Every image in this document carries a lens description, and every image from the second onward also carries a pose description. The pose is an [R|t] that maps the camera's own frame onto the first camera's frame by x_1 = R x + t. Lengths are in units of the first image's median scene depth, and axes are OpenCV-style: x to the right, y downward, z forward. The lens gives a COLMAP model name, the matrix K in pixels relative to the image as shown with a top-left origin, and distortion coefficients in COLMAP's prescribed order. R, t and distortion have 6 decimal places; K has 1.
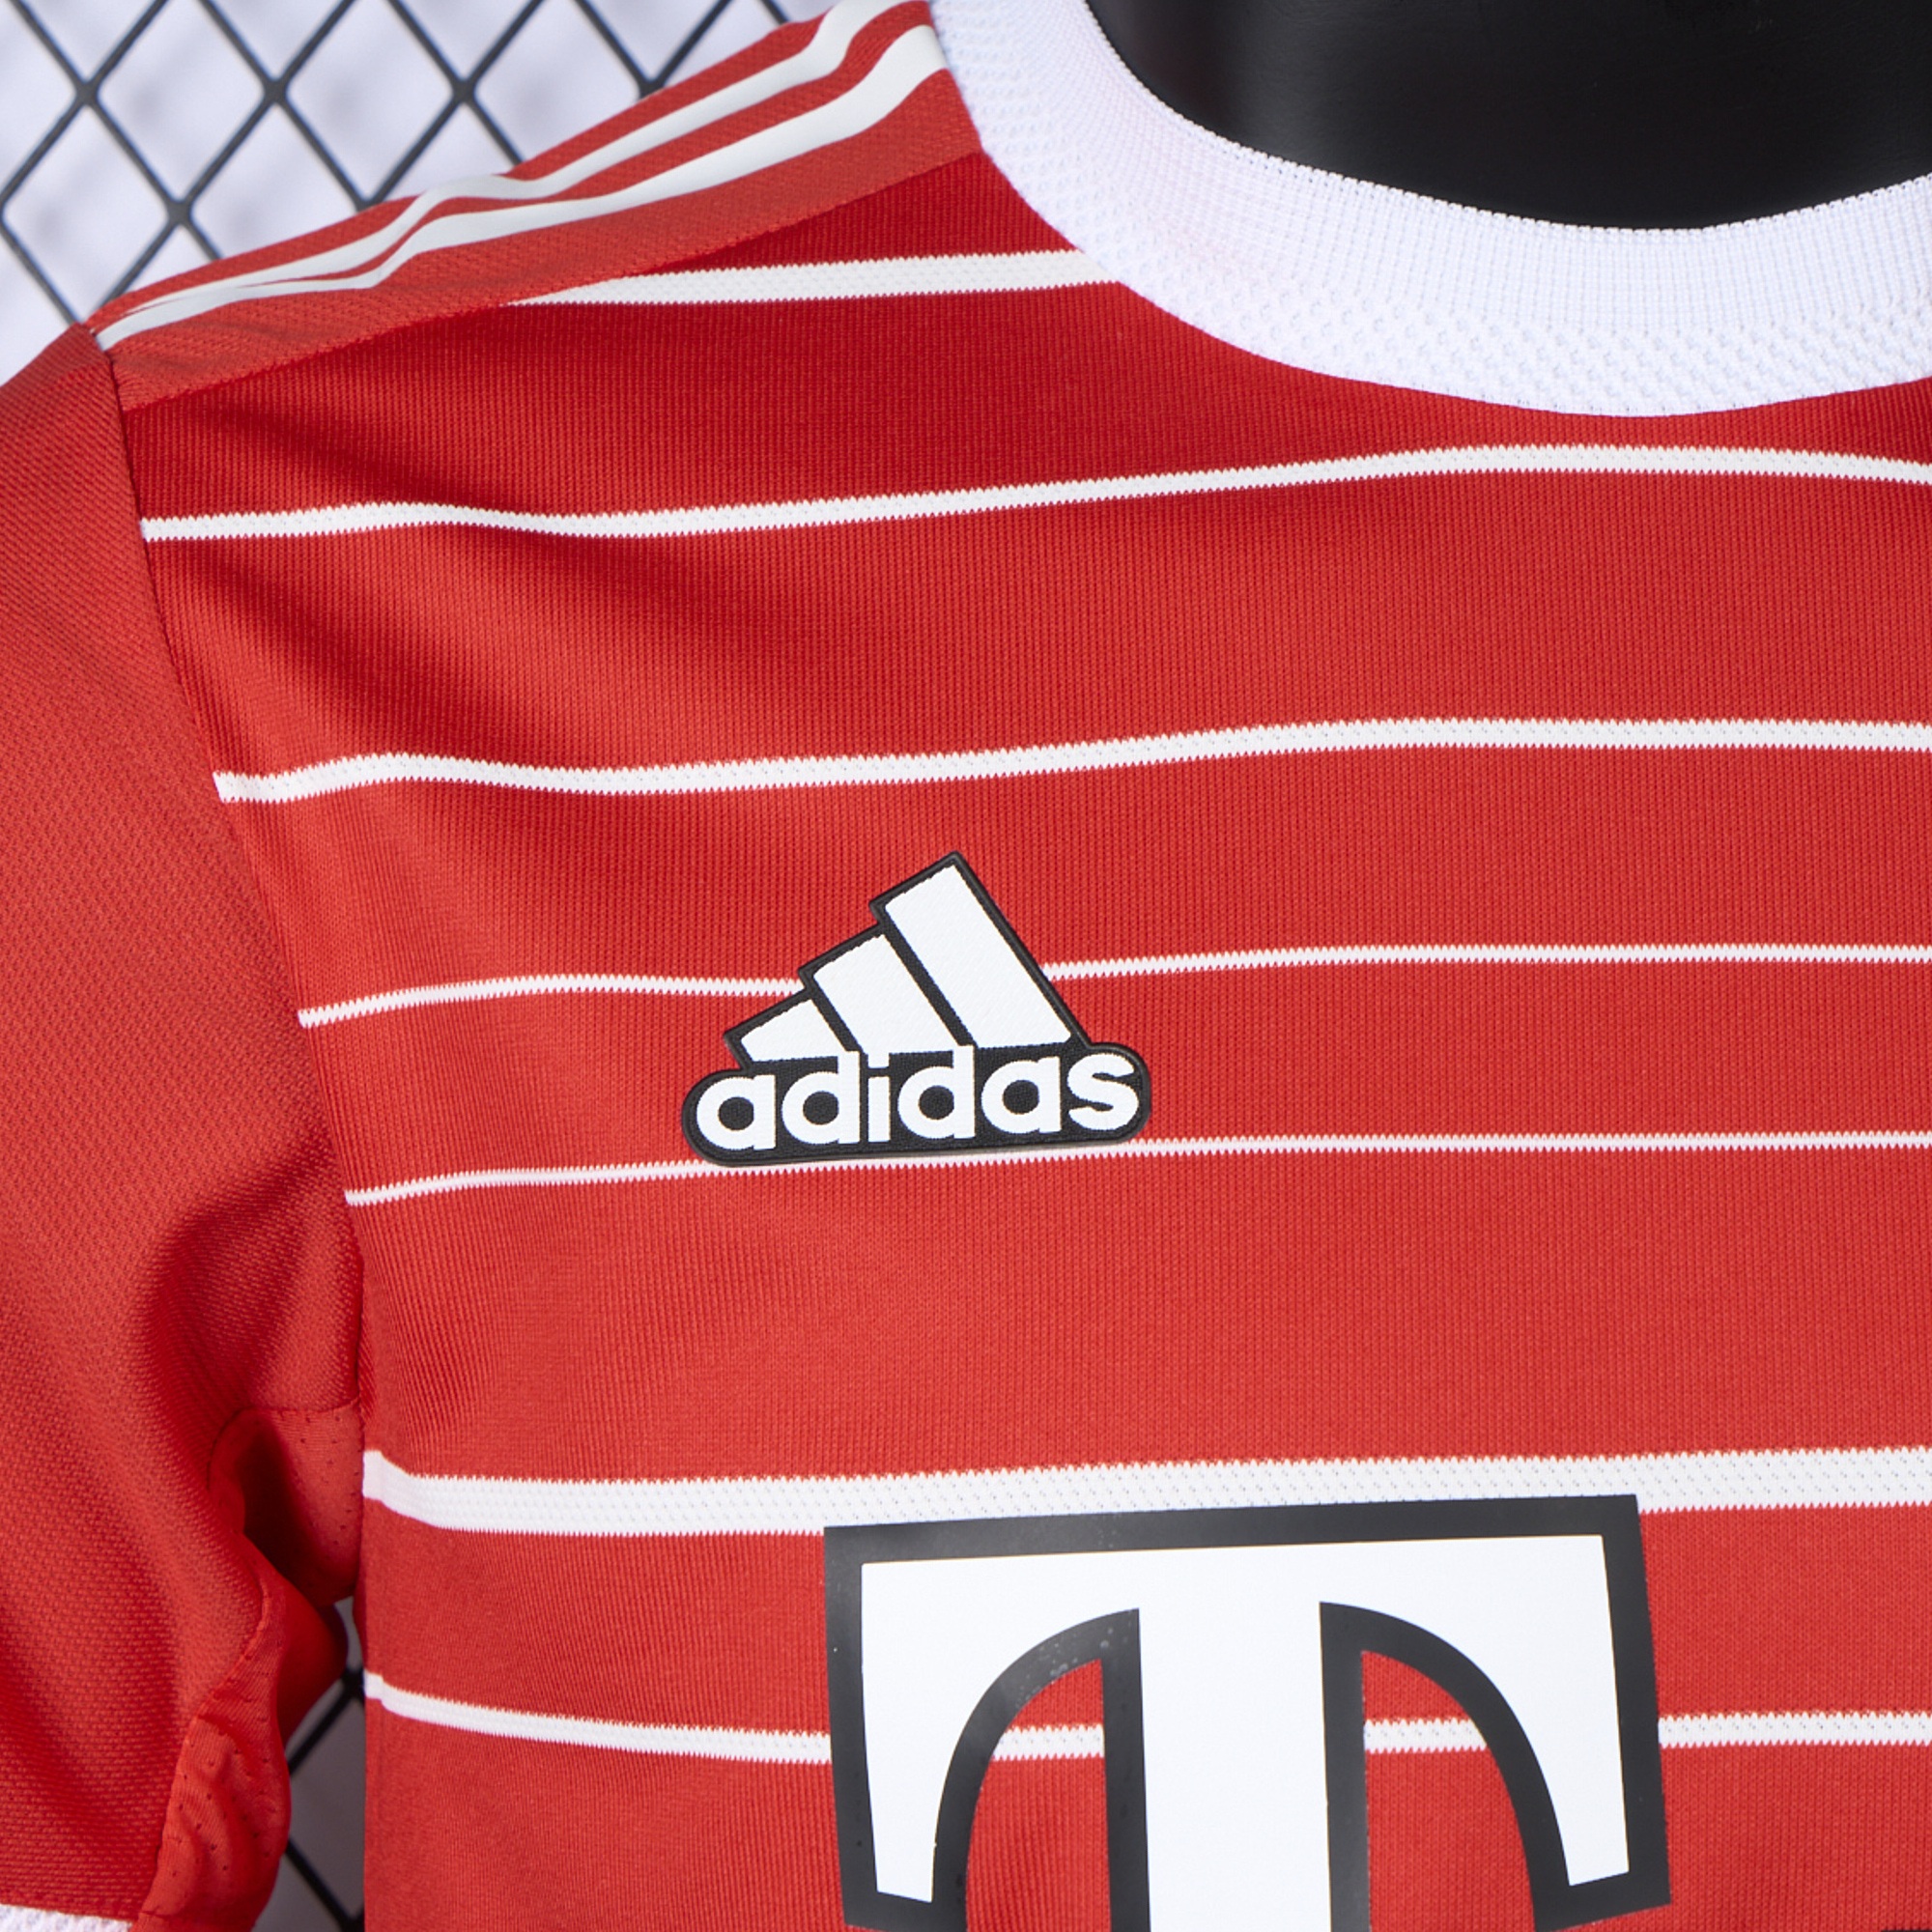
lens RADIAL K [[4272.1, 0, 966.0], [0, 4272.1, 963.4], [0, 0, 1]] dist [0.090374, 0.000000]
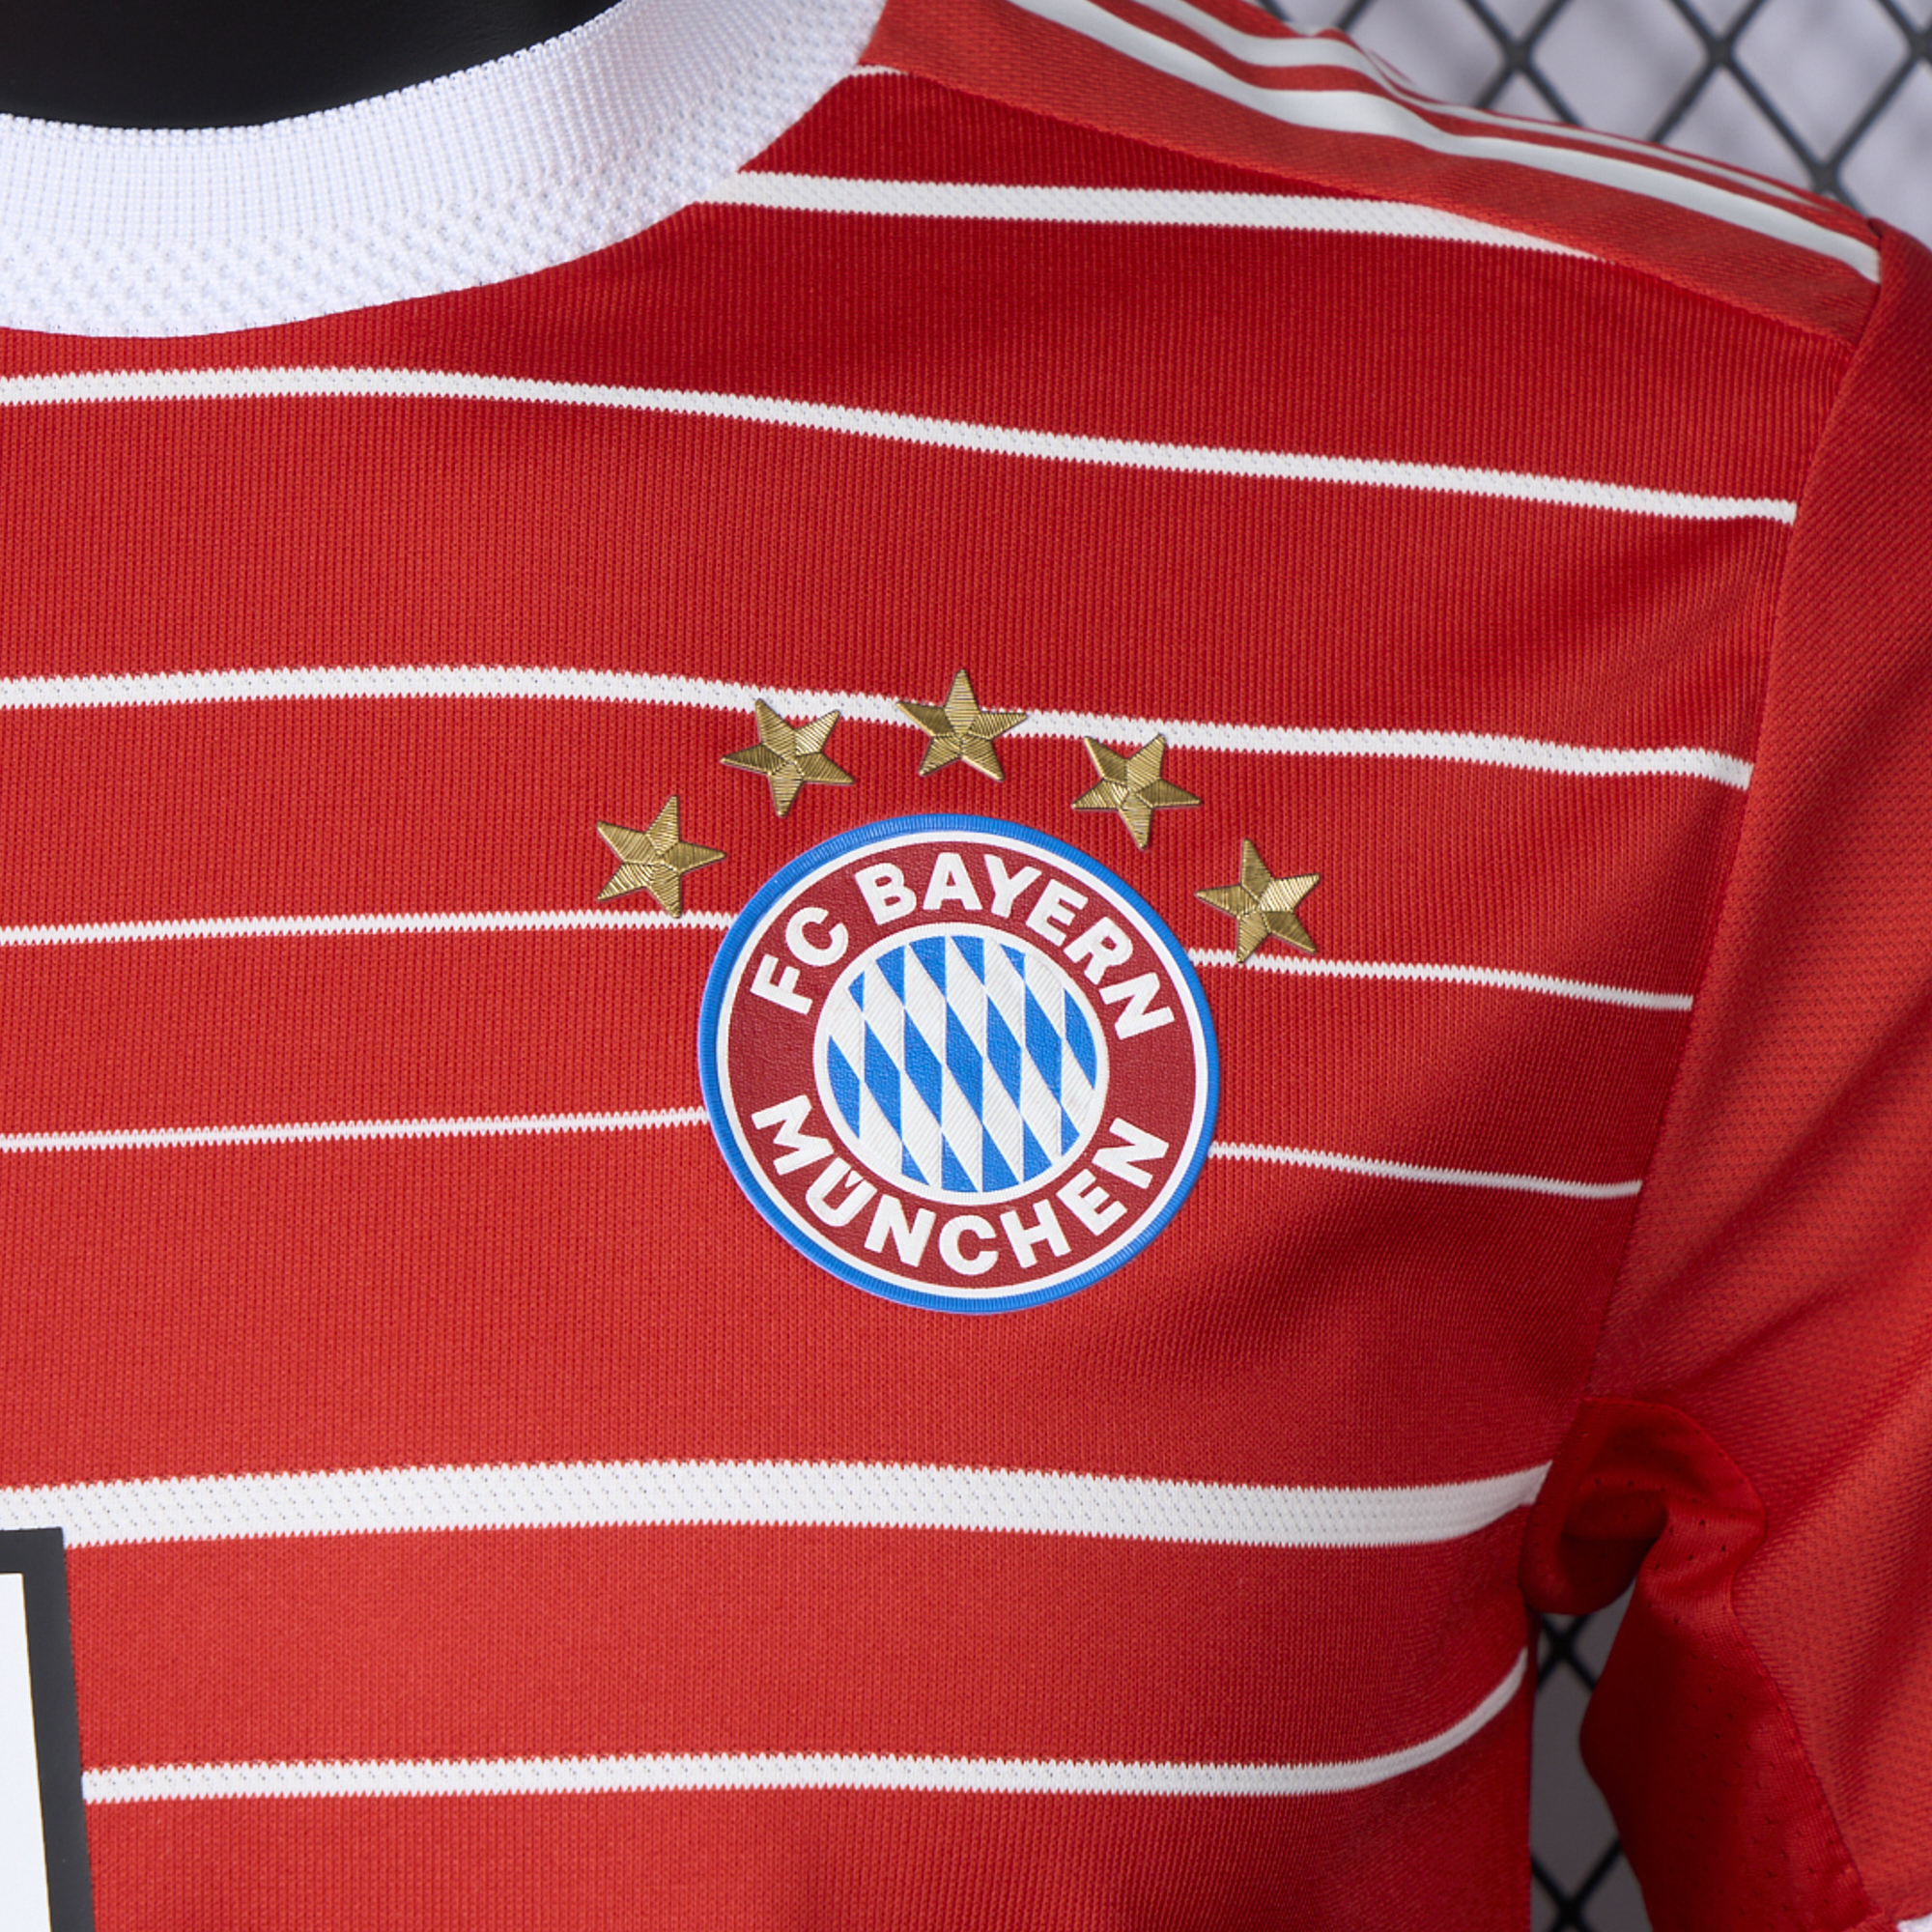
lens RADIAL K [[4718.6, 0, 966.1], [0, 4718.6, 968.4], [0, 0, 1]] dist [0.053359, 0.000000]
pose [[0.989843, -0.030334, -0.138893, 0.465128], [0.032536, 0.999378, 0.013612, -0.002287], [0.138394, -0.017993, 0.990214, 0.030766]]
